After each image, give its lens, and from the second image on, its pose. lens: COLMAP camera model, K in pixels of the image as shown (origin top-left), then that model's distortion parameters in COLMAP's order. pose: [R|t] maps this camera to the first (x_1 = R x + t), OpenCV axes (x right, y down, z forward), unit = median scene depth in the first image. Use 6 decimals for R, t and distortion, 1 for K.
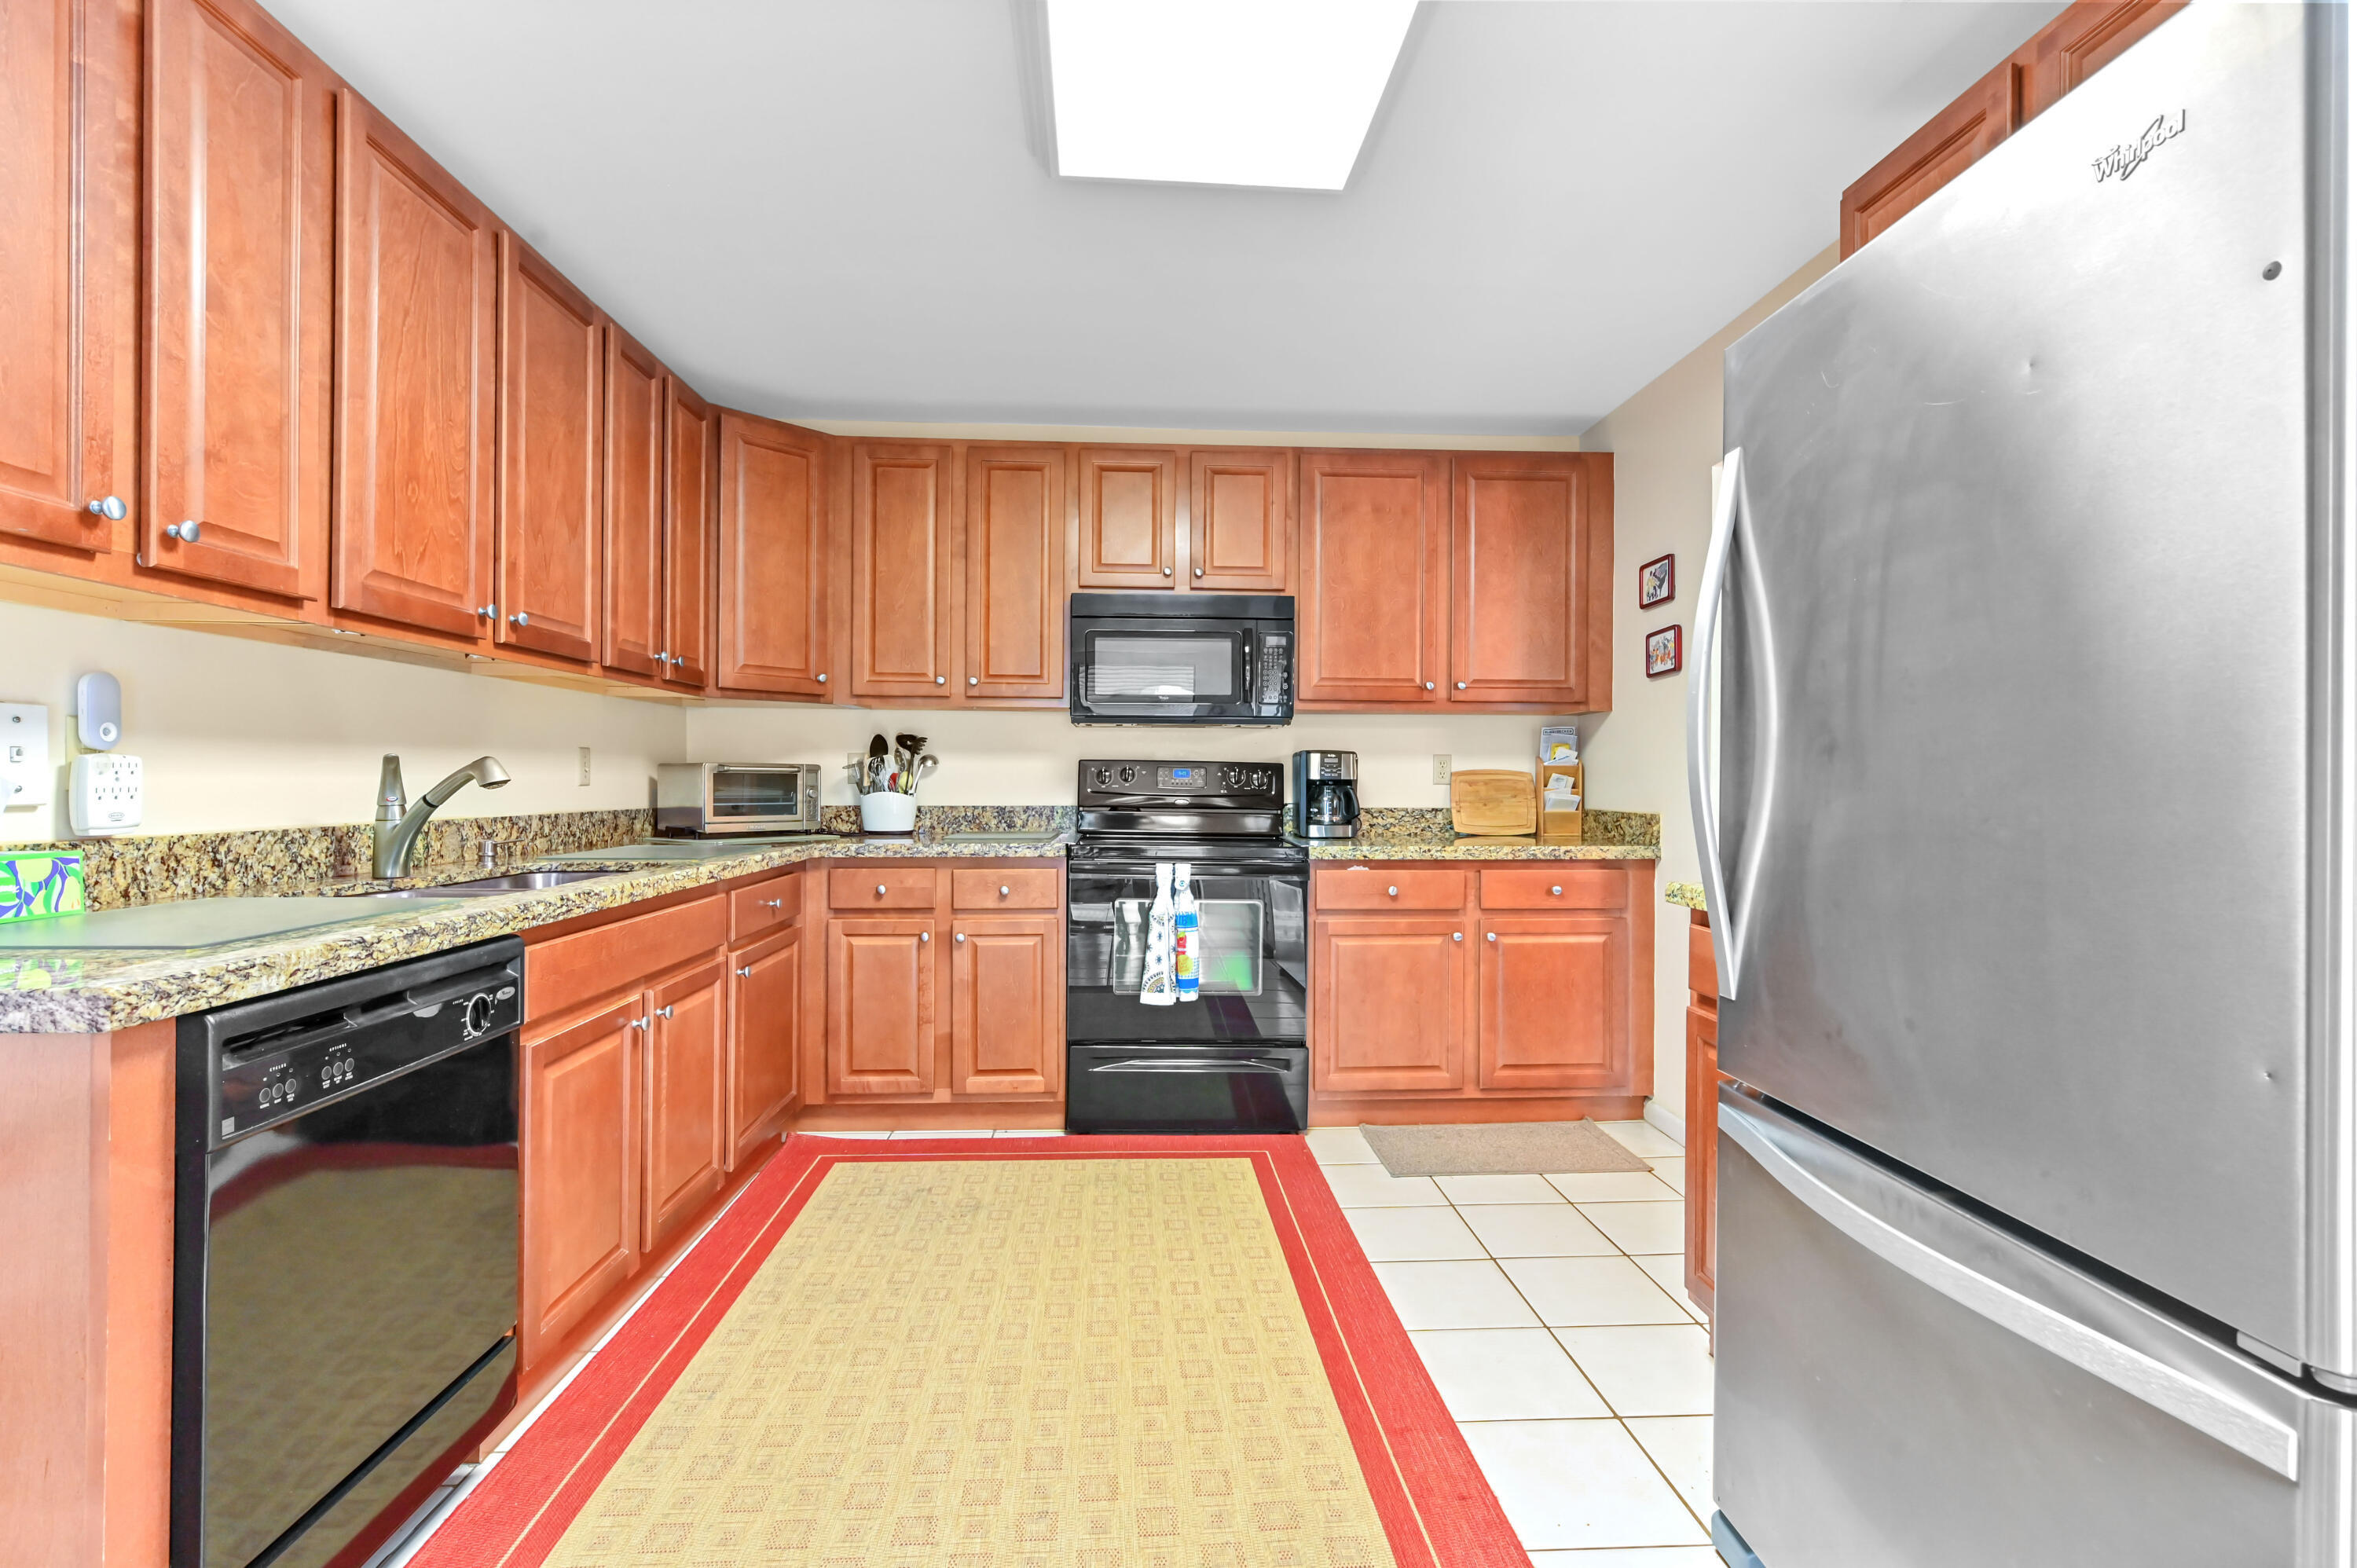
lens RADIAL K [[1130.3, 0, 1160.9], [0, 1130.3, 779.3], [0, 0, 1]] dist [-0.001381, 0.000015]
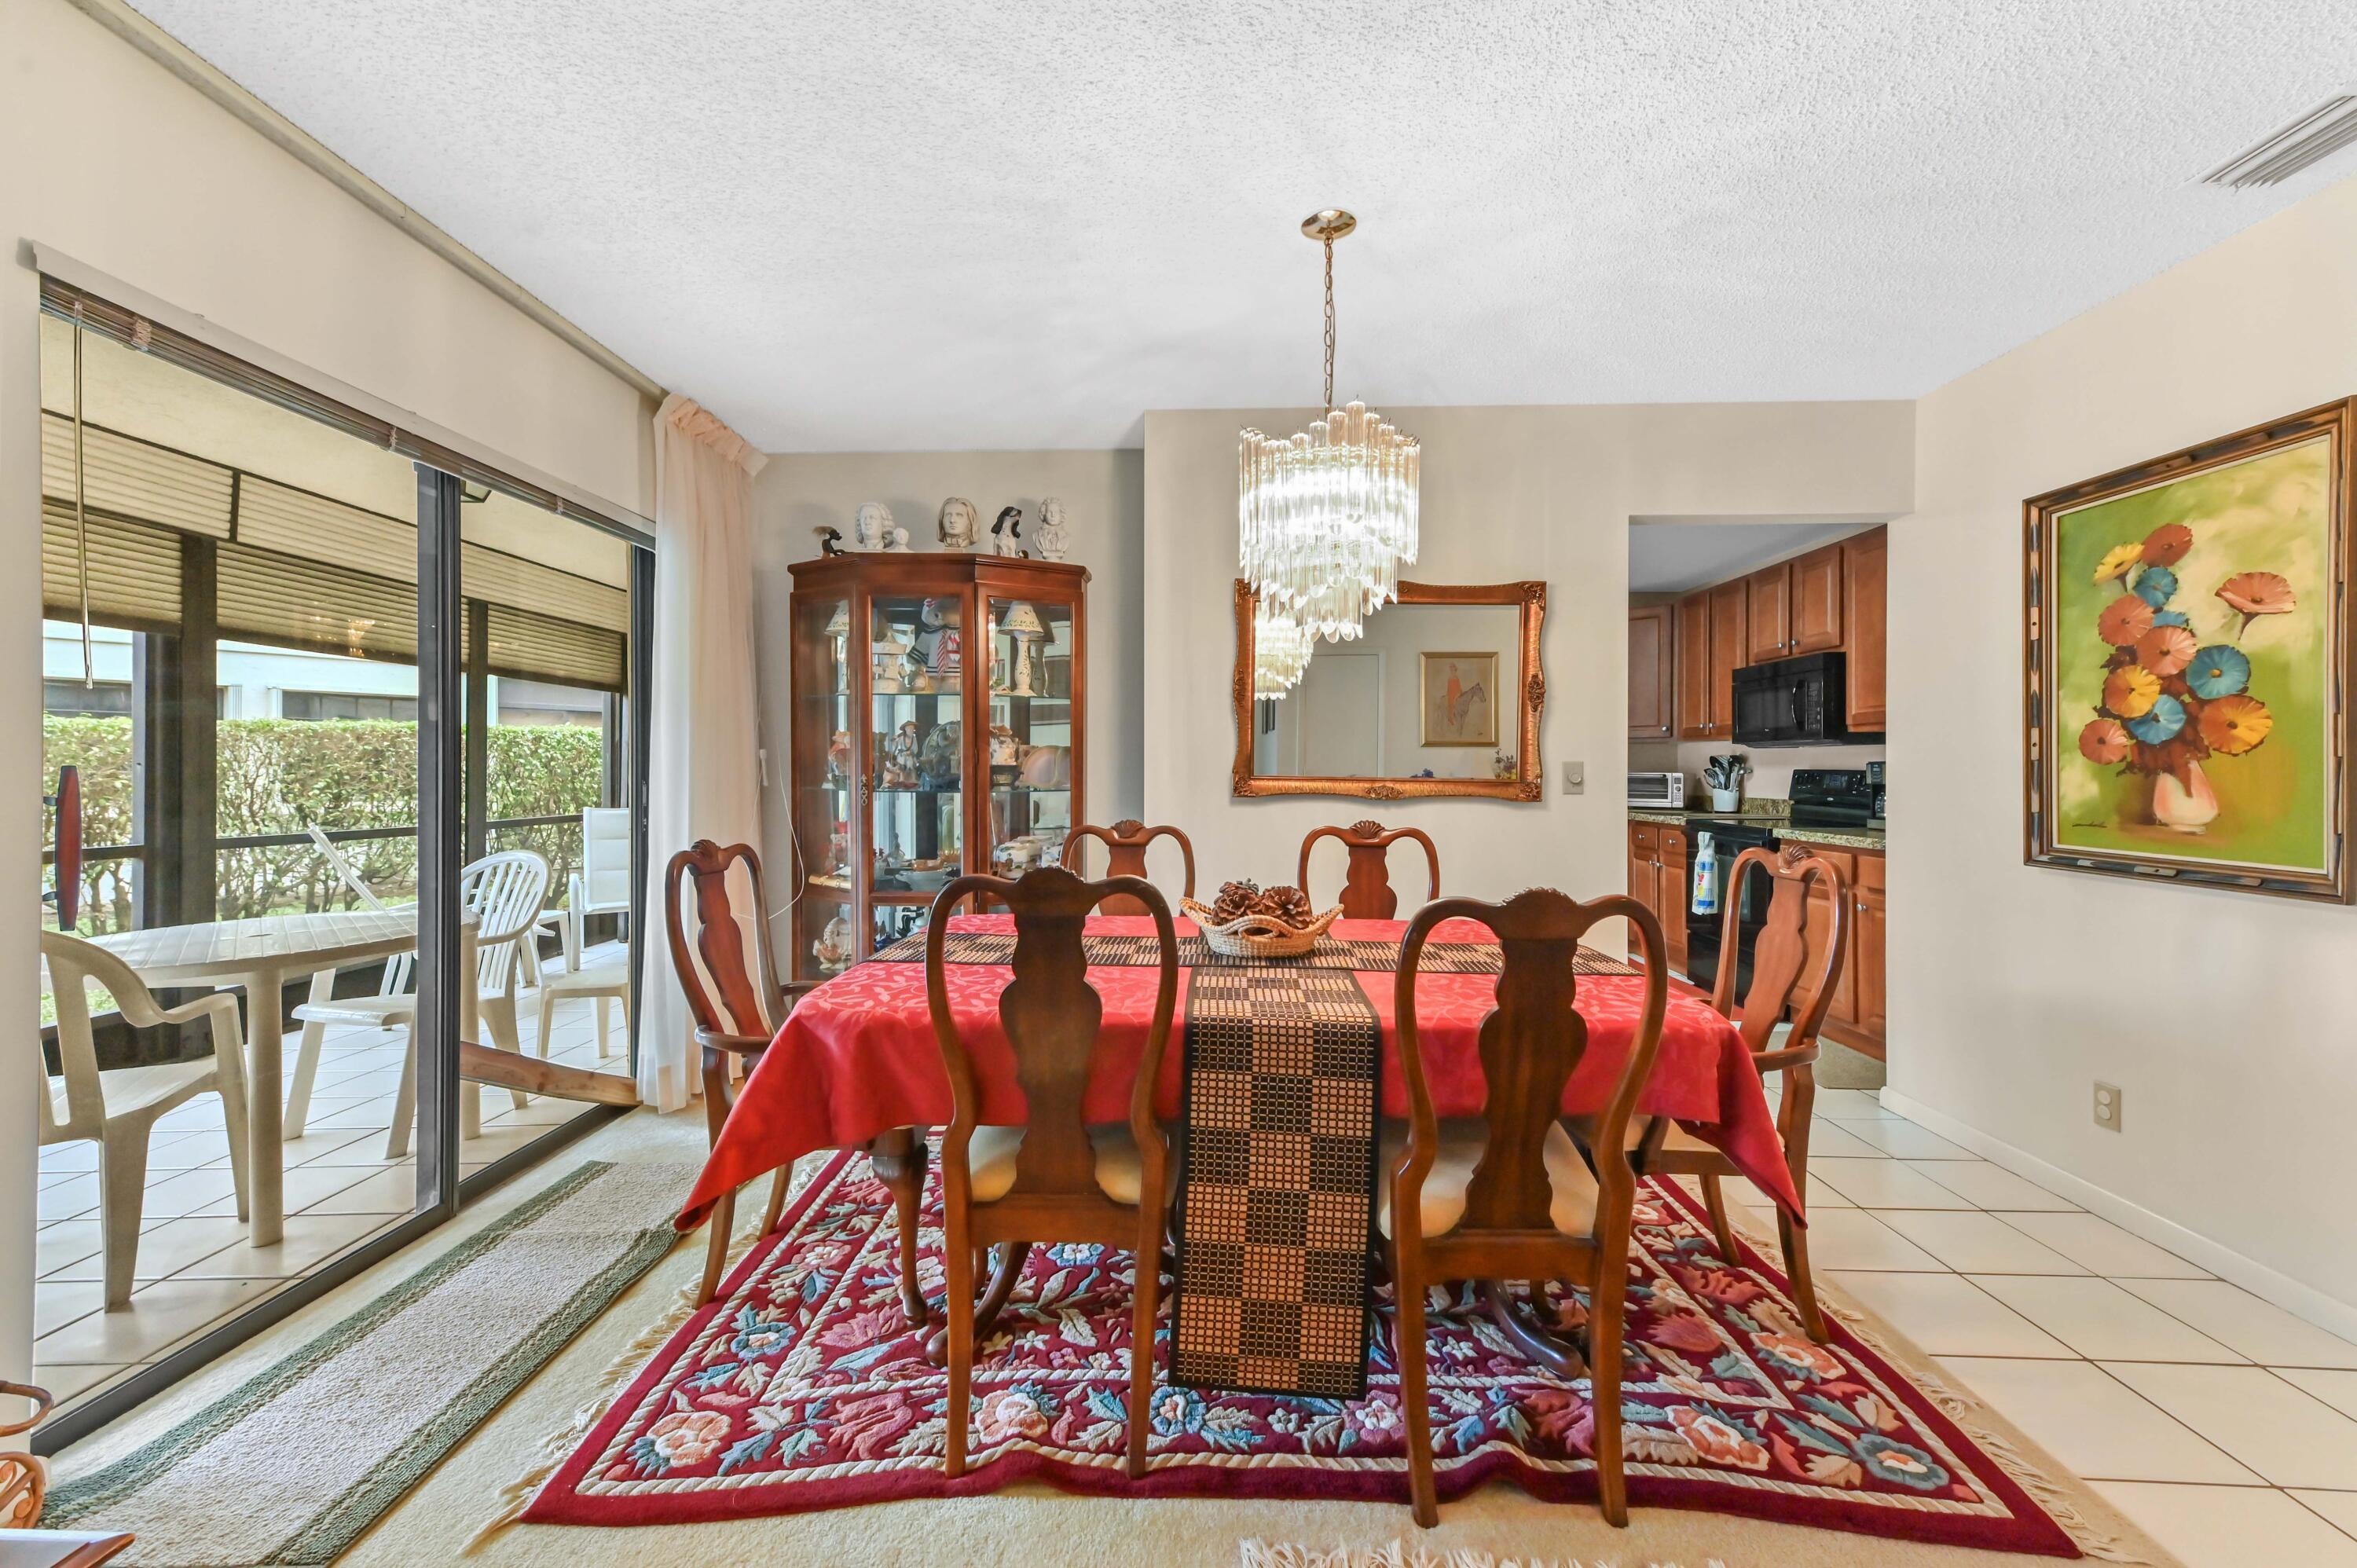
lens RADIAL K [[925.5, 0, 1176.2], [0, 925.5, 768.5], [0, 0, 1]] dist [0.013334, 0.000715]
pose [[-0.102113, -0.006105, -0.994754, 1.426743], [-0.002200, 0.999980, -0.005911, -0.010955], [0.994770, 0.001585, -0.102124, 0.356386]]
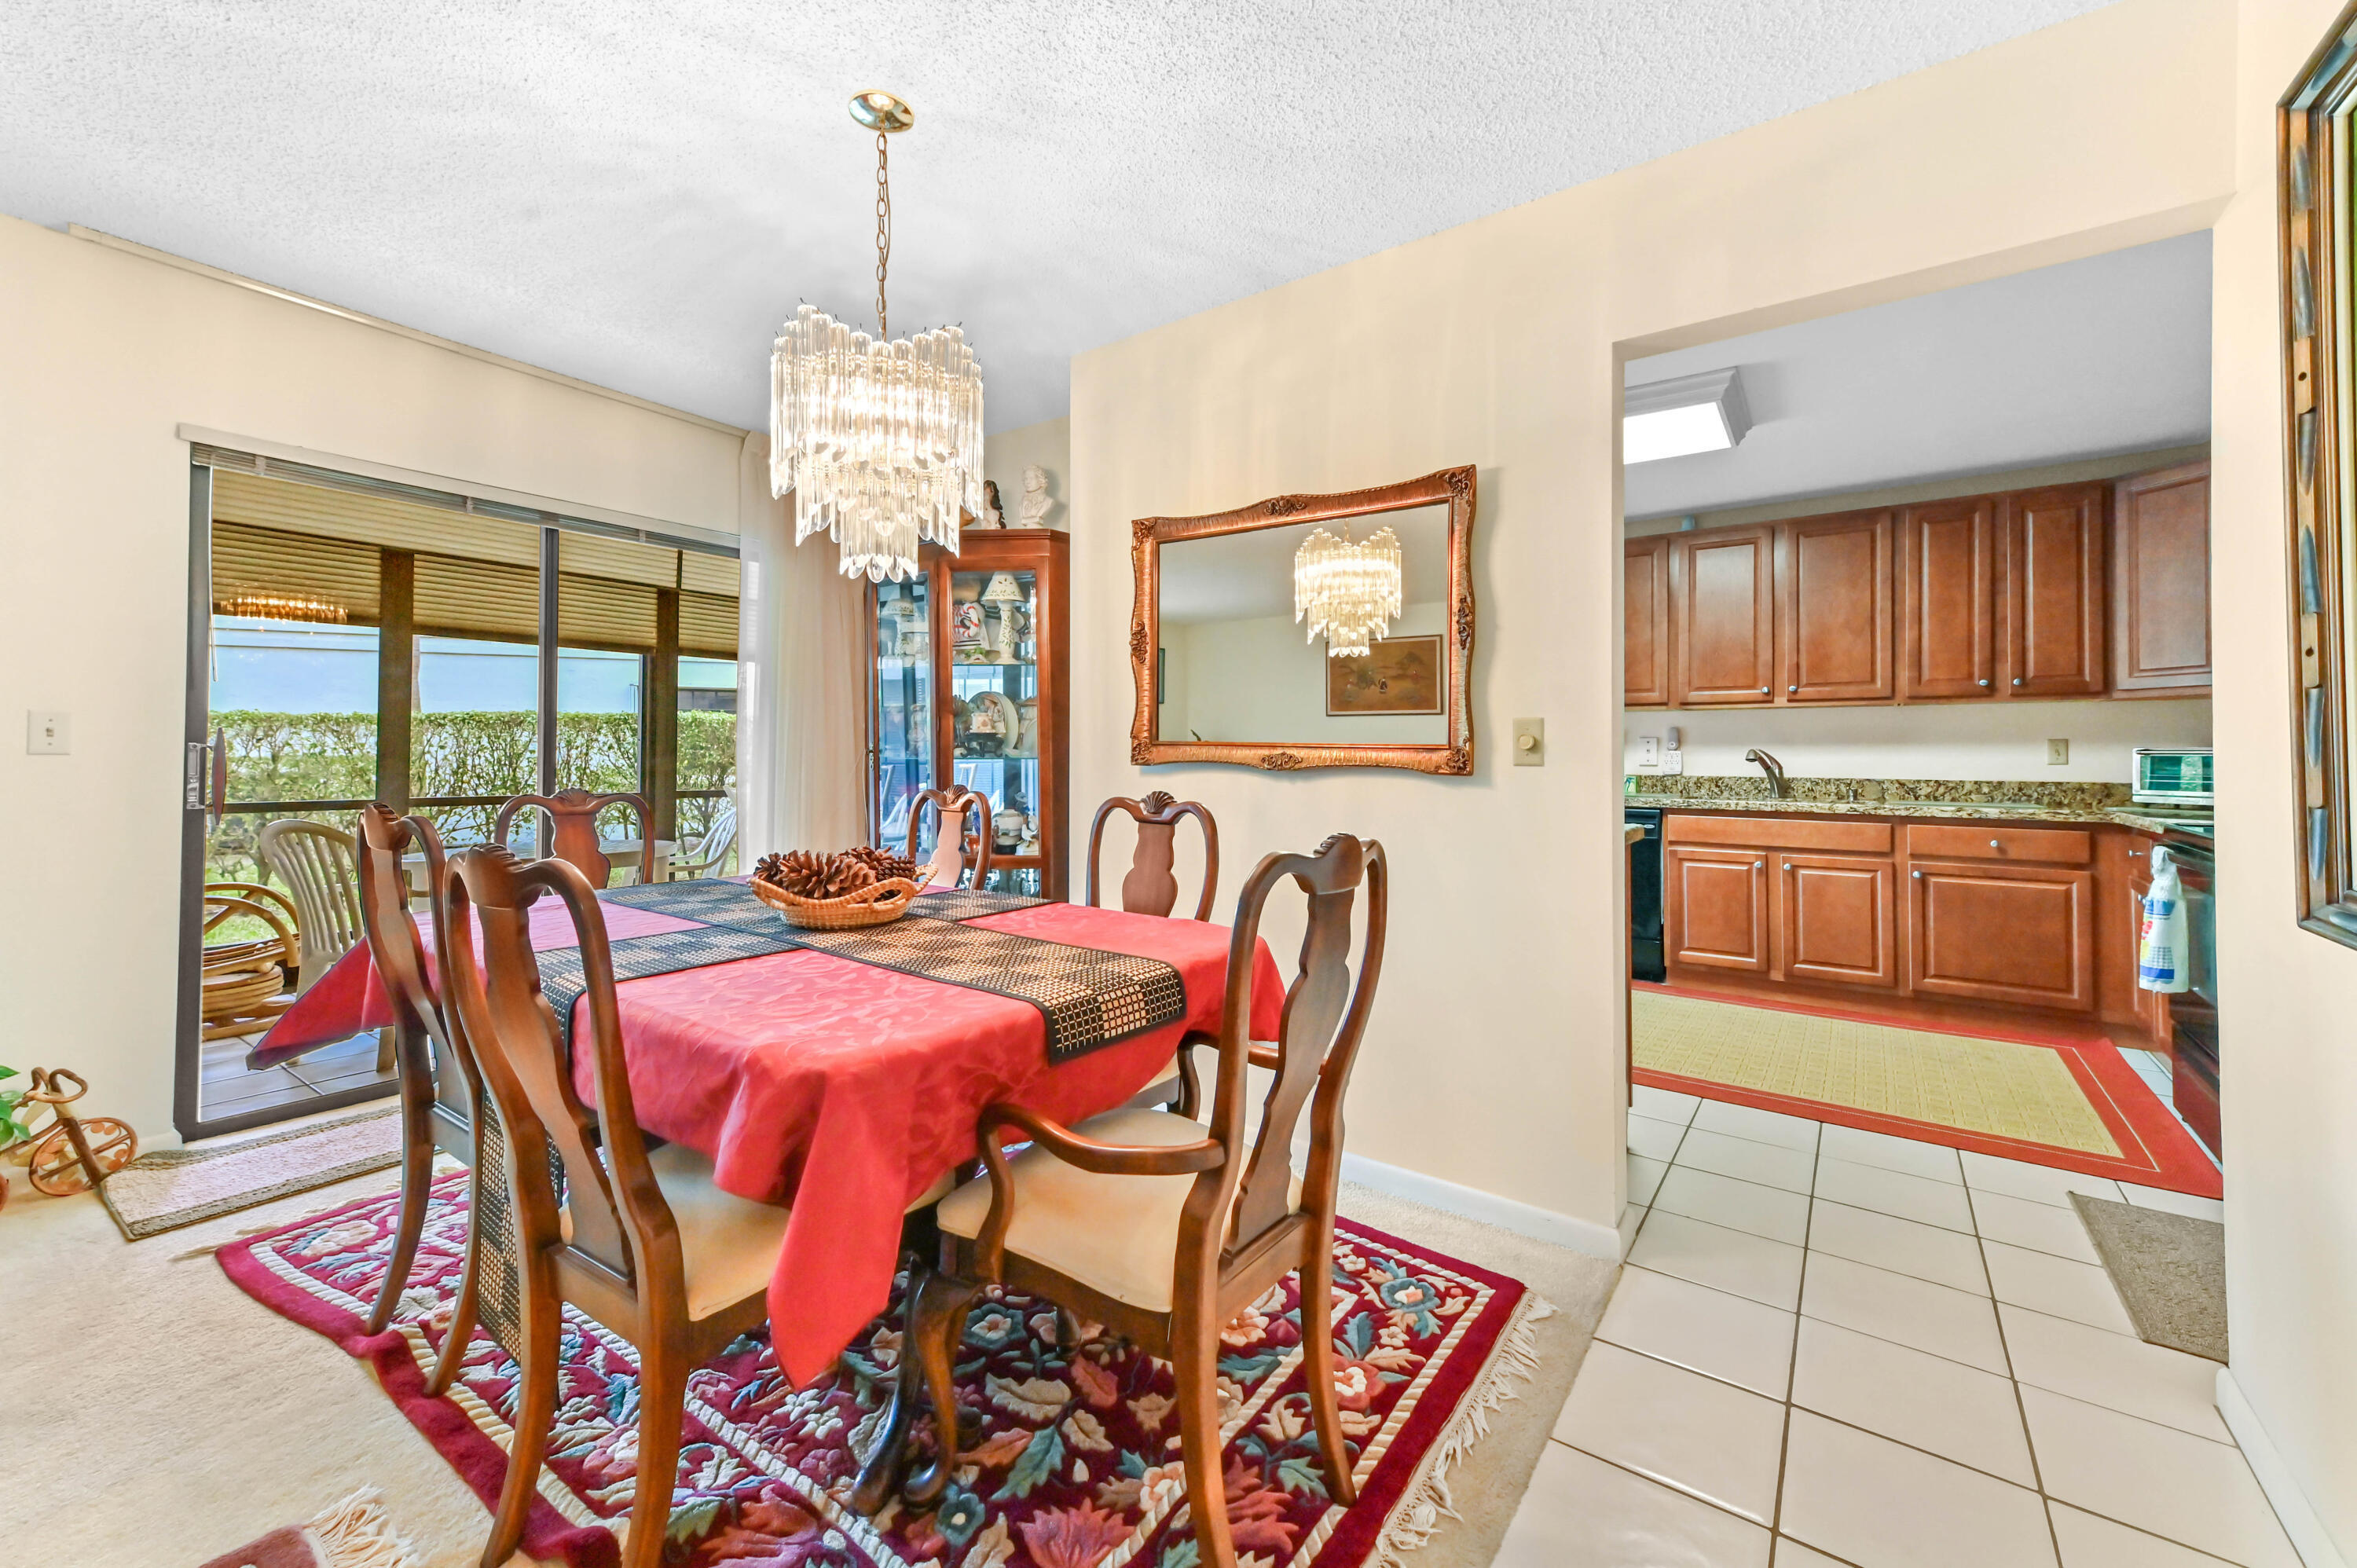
lens RADIAL K [[925.5, 0, 1192.4], [0, 925.5, 740.5], [0, 0, 1]] dist [0.013334, 0.000715]
pose [[-0.641095, -0.017800, -0.767255, 1.120168], [-0.007291, 0.999827, -0.017104, 0.002984], [0.767427, -0.005371, -0.641114, 0.860563]]
